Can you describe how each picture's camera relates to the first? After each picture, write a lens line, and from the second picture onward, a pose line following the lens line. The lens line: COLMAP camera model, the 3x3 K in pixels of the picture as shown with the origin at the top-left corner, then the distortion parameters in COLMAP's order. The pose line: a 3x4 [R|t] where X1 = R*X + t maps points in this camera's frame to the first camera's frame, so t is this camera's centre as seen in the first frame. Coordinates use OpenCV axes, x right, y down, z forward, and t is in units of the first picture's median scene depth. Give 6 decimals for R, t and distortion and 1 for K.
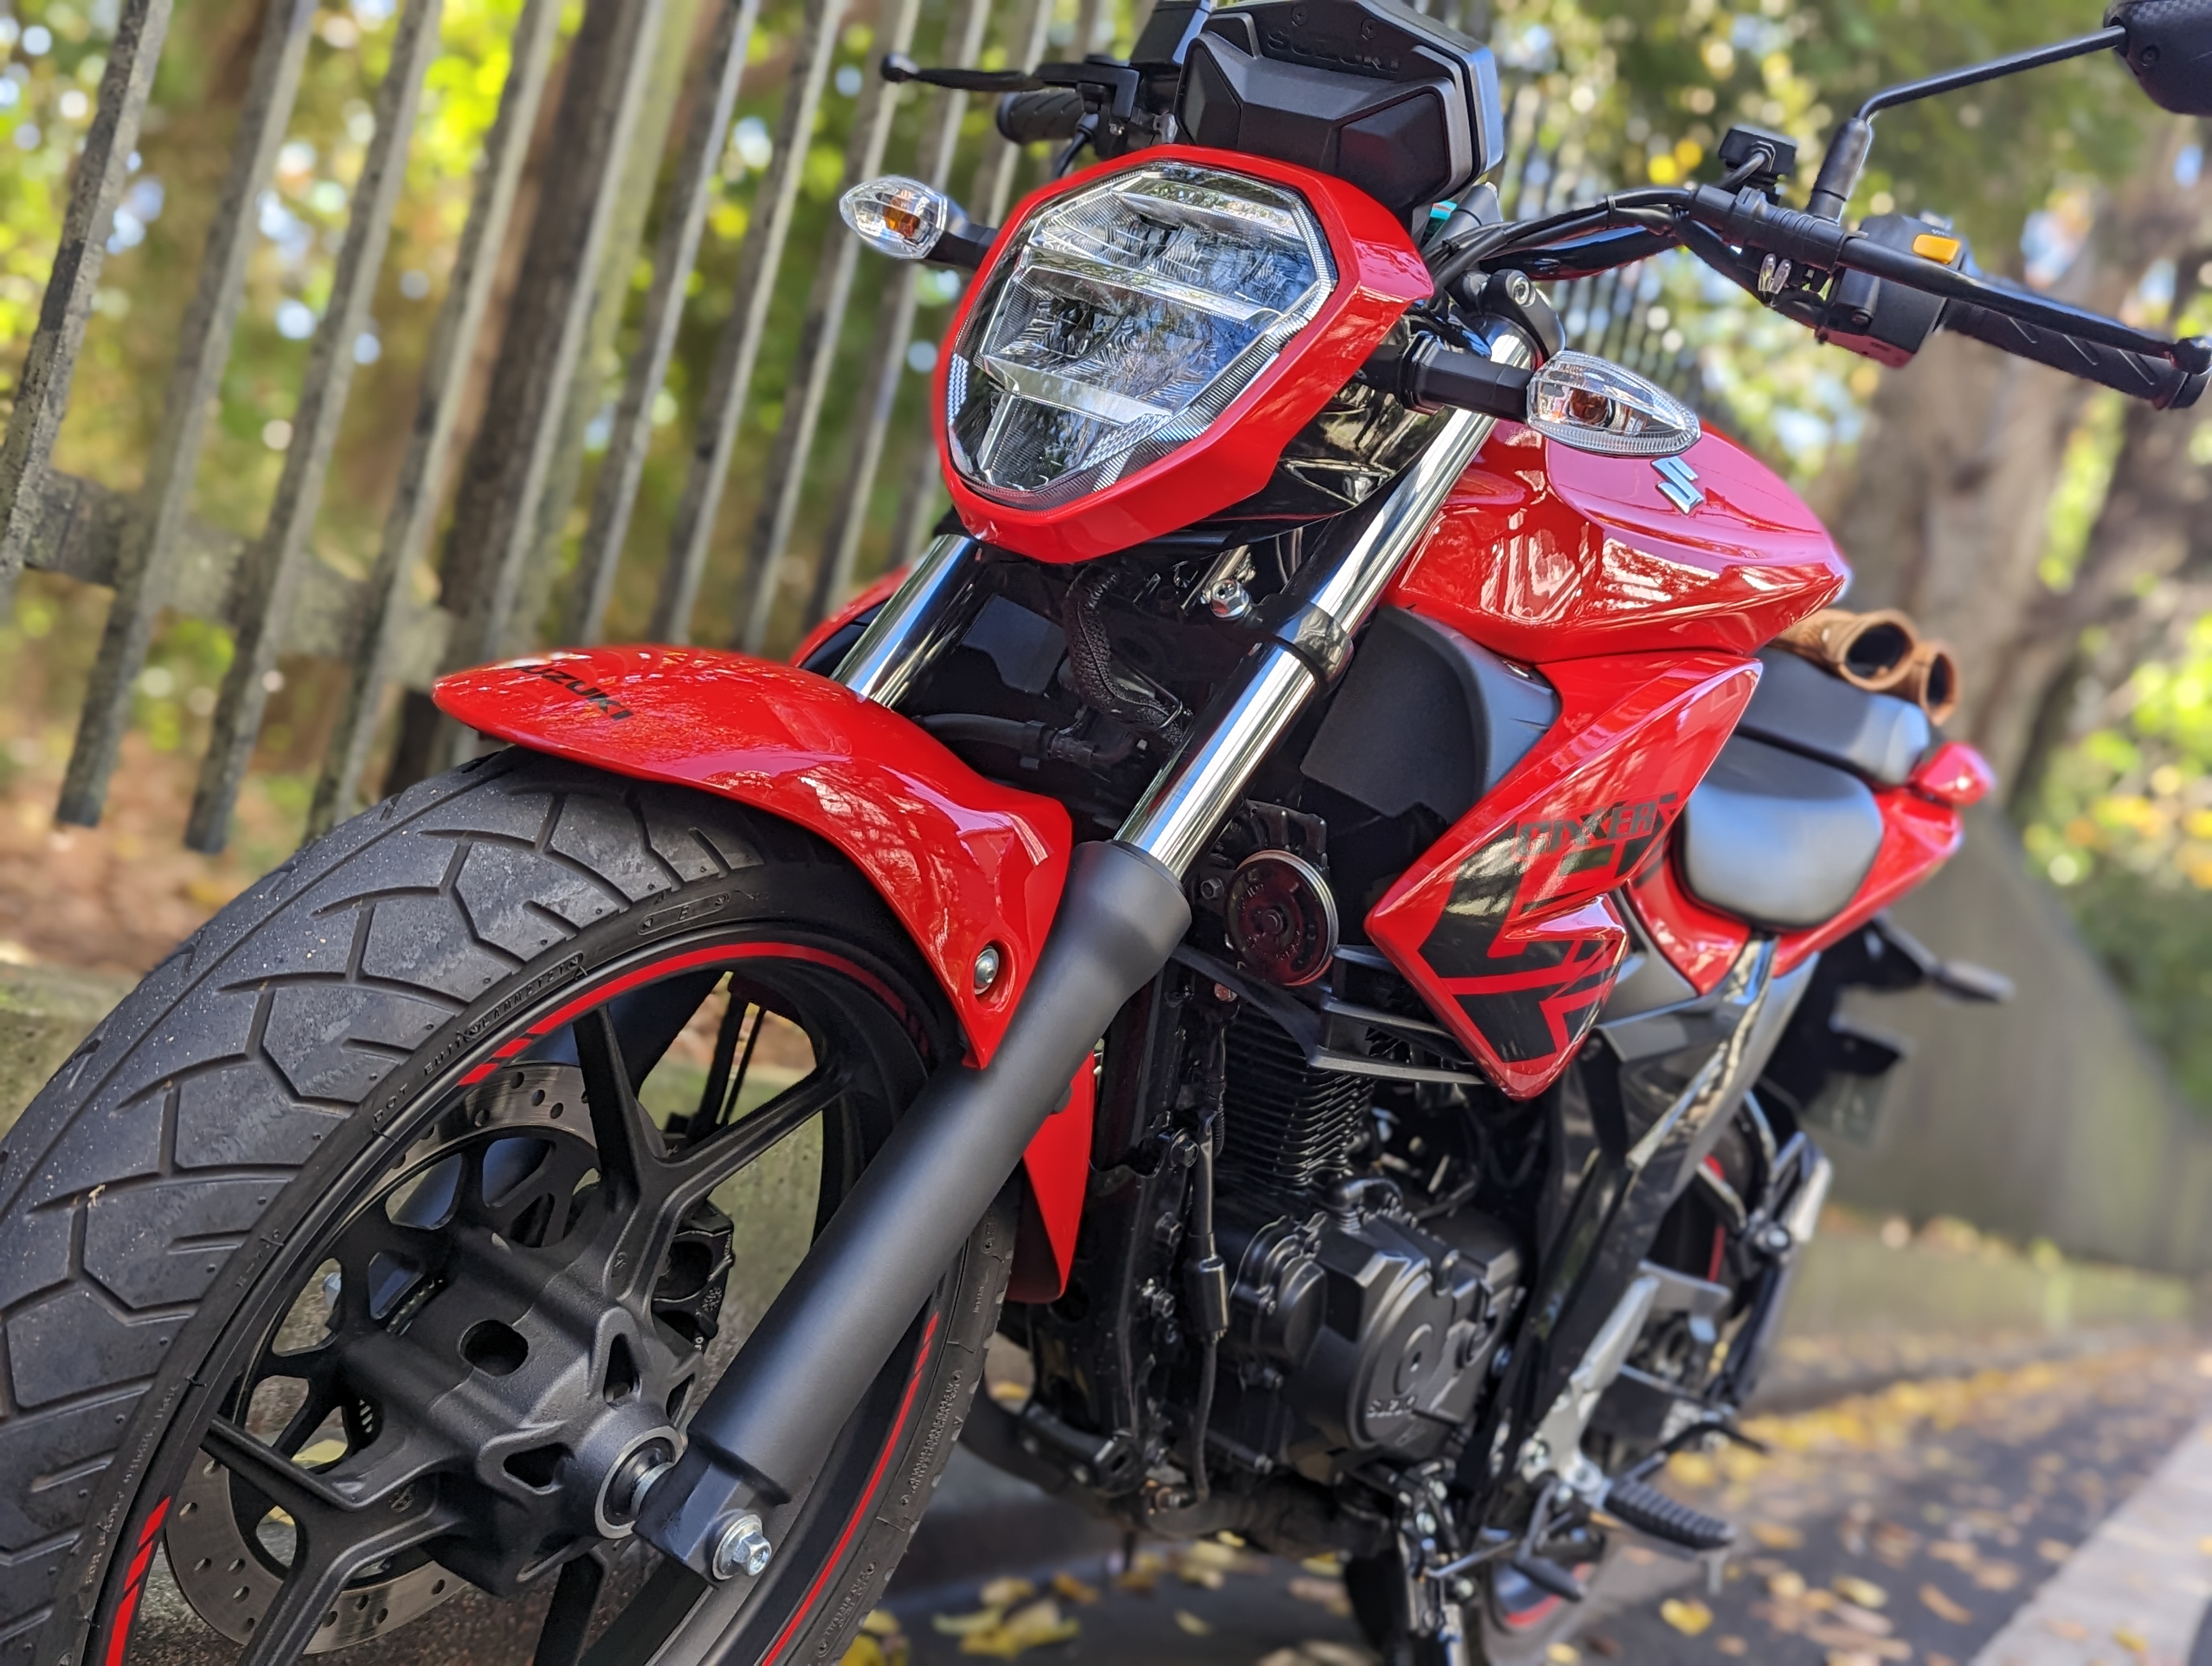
lens RADIAL K [[2344.6, 0, 1140.5], [0, 2344.6, 856.3], [0, 0, 1]] dist [0.038606, 0.000000]
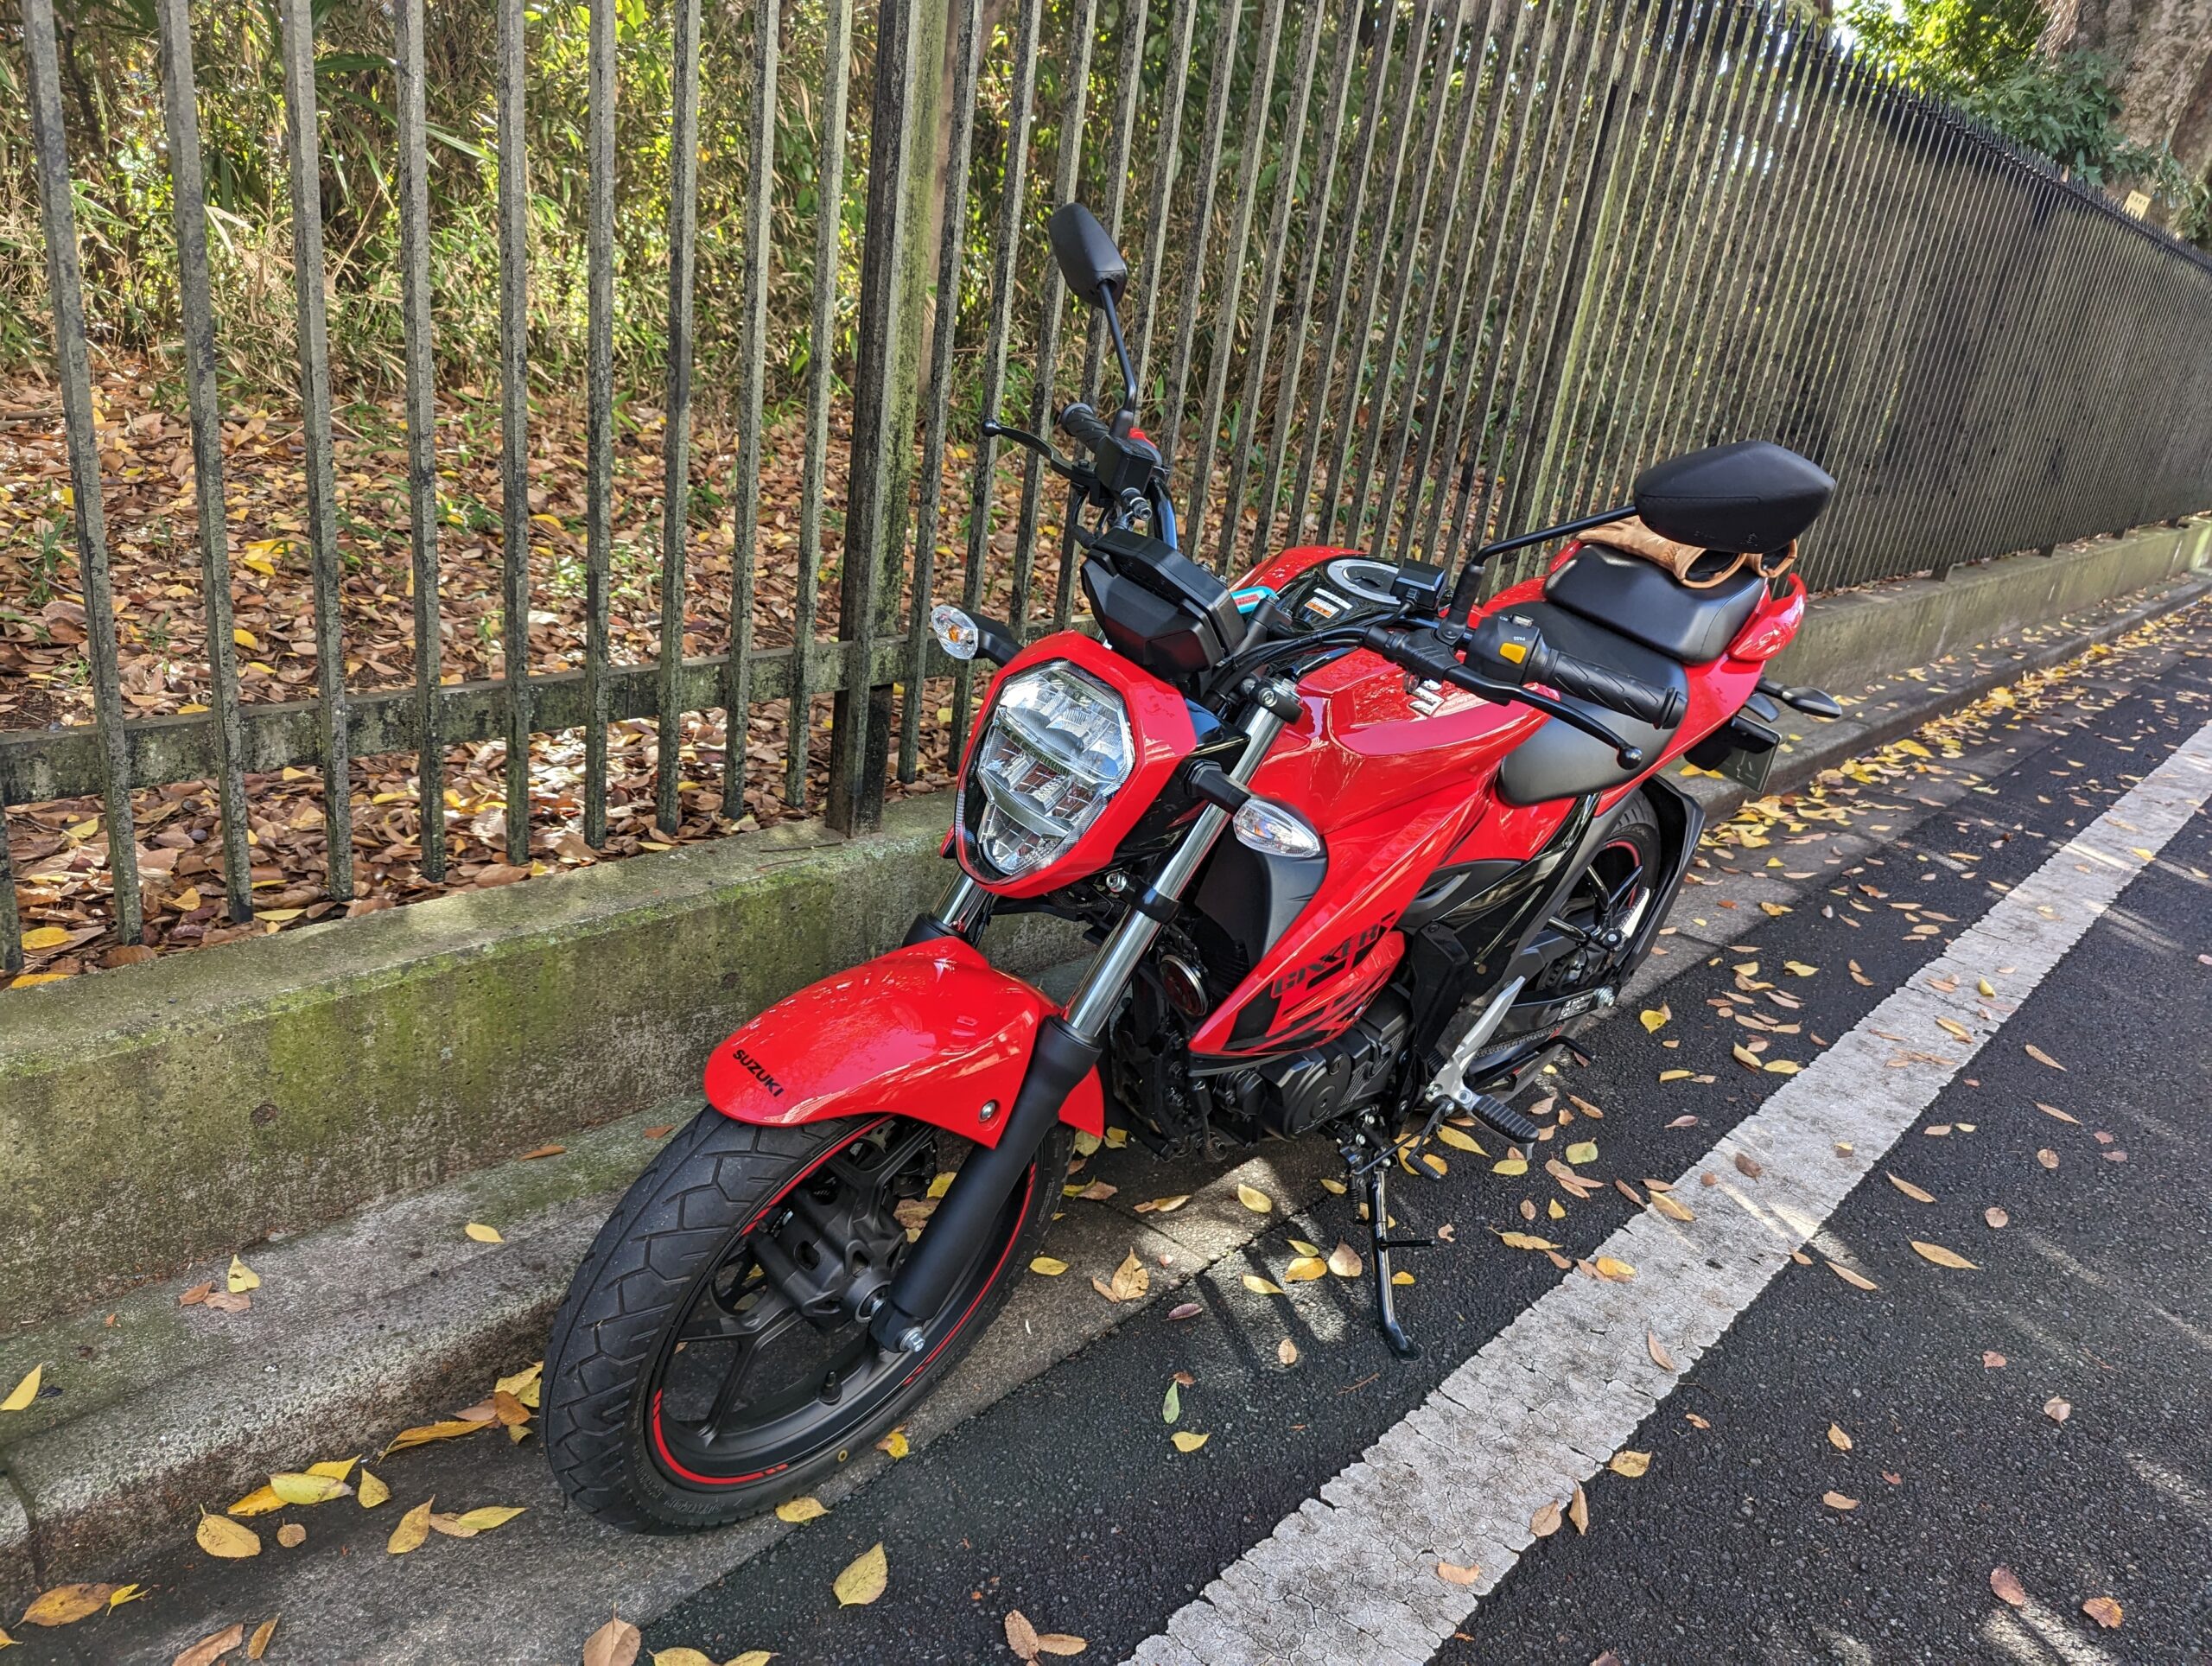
lens RADIAL K [[1547.8, 0, 1151.6], [0, 1547.8, 861.5], [0, 0, 1]] dist [0.037122, -0.003422]
pose [[0.968330, -0.004442, -0.249636, 0.370126], [0.100888, 0.921541, 0.374944, -0.577065], [0.228384, -0.388255, 0.892804, -0.135423]]
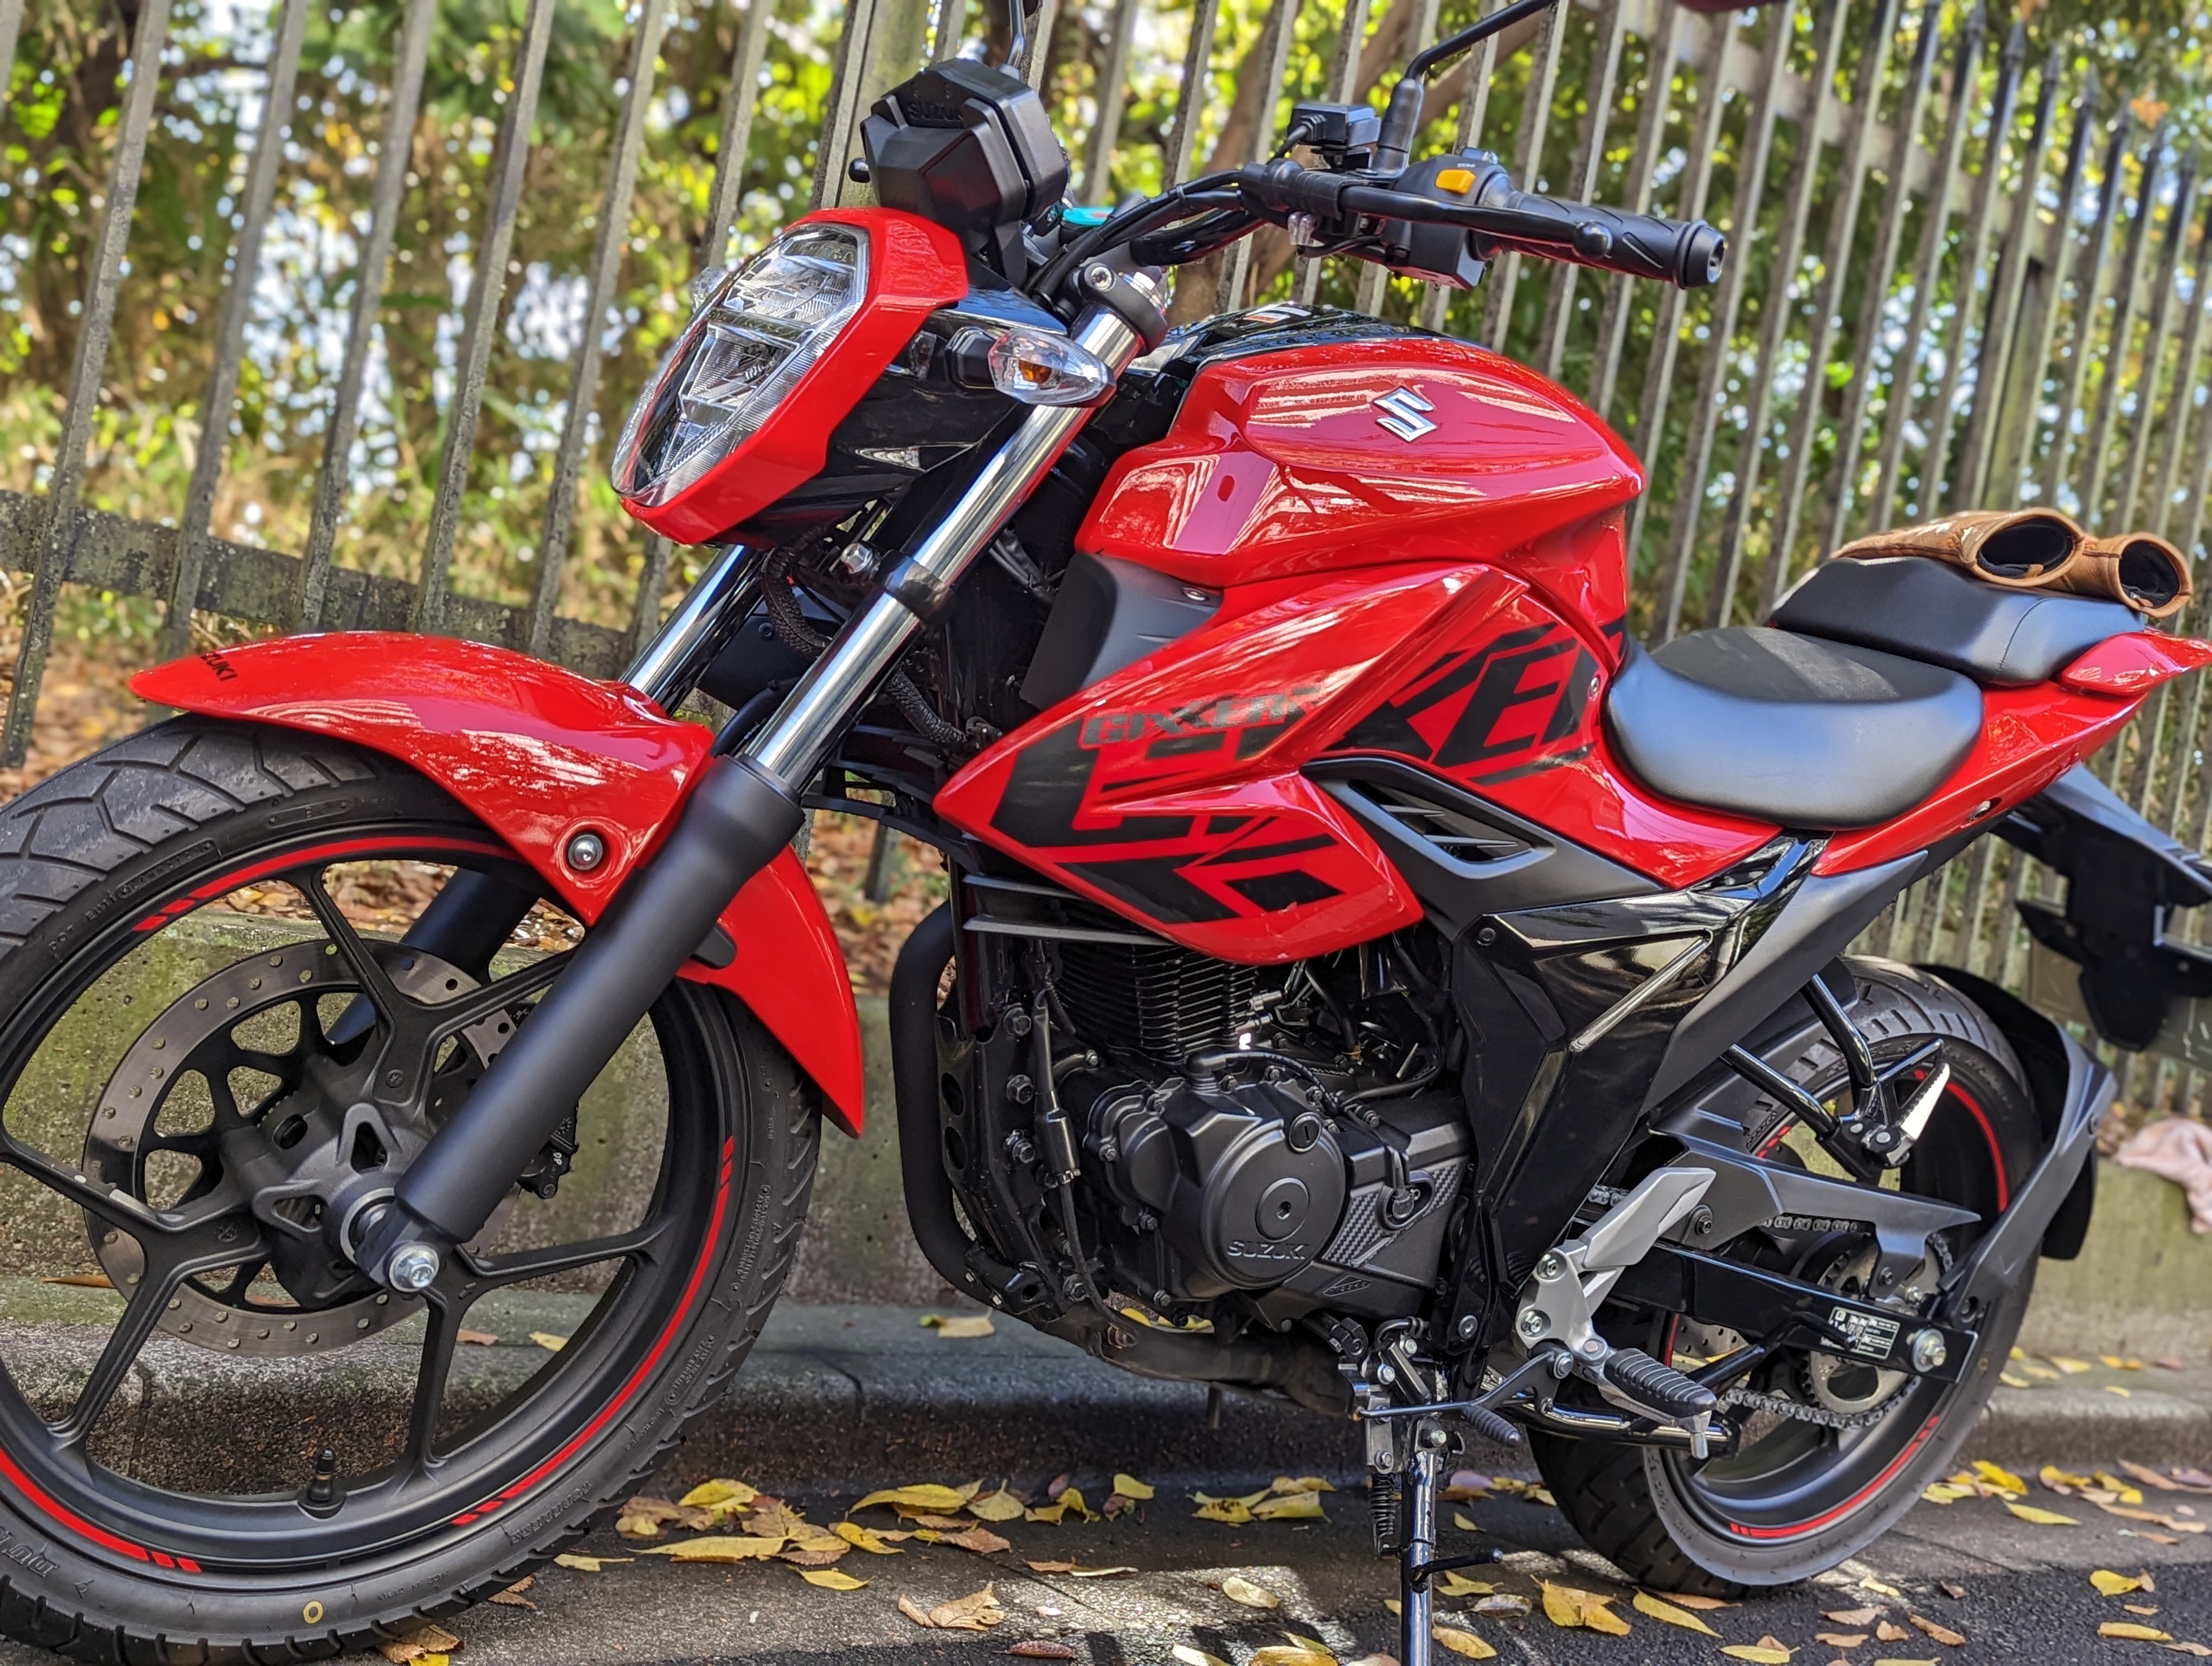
lens RADIAL K [[2344.6, 0, 1124.3], [0, 2344.6, 832.6], [0, 0, 1]] dist [0.038606, 0.000000]
pose [[0.911387, -0.067193, -0.406028, 0.637692], [0.054258, 0.997588, -0.043298, 0.094836], [0.407958, 0.017431, 0.912834, -0.087304]]
